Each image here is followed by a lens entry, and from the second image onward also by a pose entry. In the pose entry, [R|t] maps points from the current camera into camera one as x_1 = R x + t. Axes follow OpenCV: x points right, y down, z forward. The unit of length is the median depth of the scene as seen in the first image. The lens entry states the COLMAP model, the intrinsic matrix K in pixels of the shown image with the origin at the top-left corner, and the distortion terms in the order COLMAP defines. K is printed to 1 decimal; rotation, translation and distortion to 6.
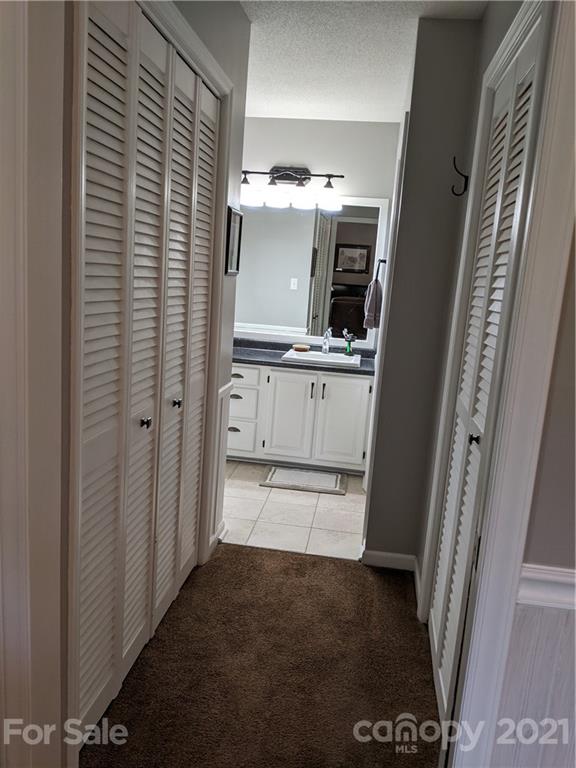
lens RADIAL K [[606.1, 0, 288.0], [0, 606.1, 384.0], [0, 0, 1]] dist [0.088806, -0.165993]
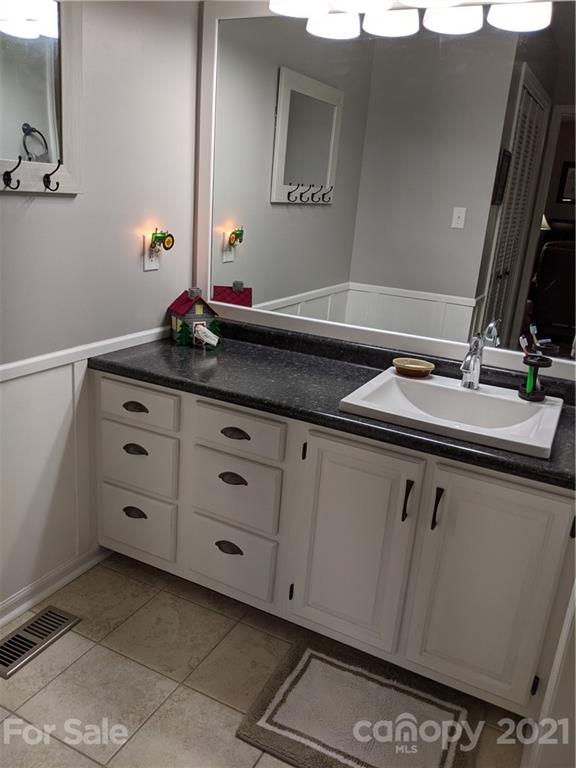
lens RADIAL K [[606.1, 0, 288.0], [0, 606.1, 384.0], [0, 0, 1]] dist [0.088806, -0.165993]
pose [[0.944437, 0.097188, -0.313995, 0.077625], [-0.065225, 0.991704, 0.110769, -0.093469], [0.322156, -0.084134, 0.942941, 0.584791]]
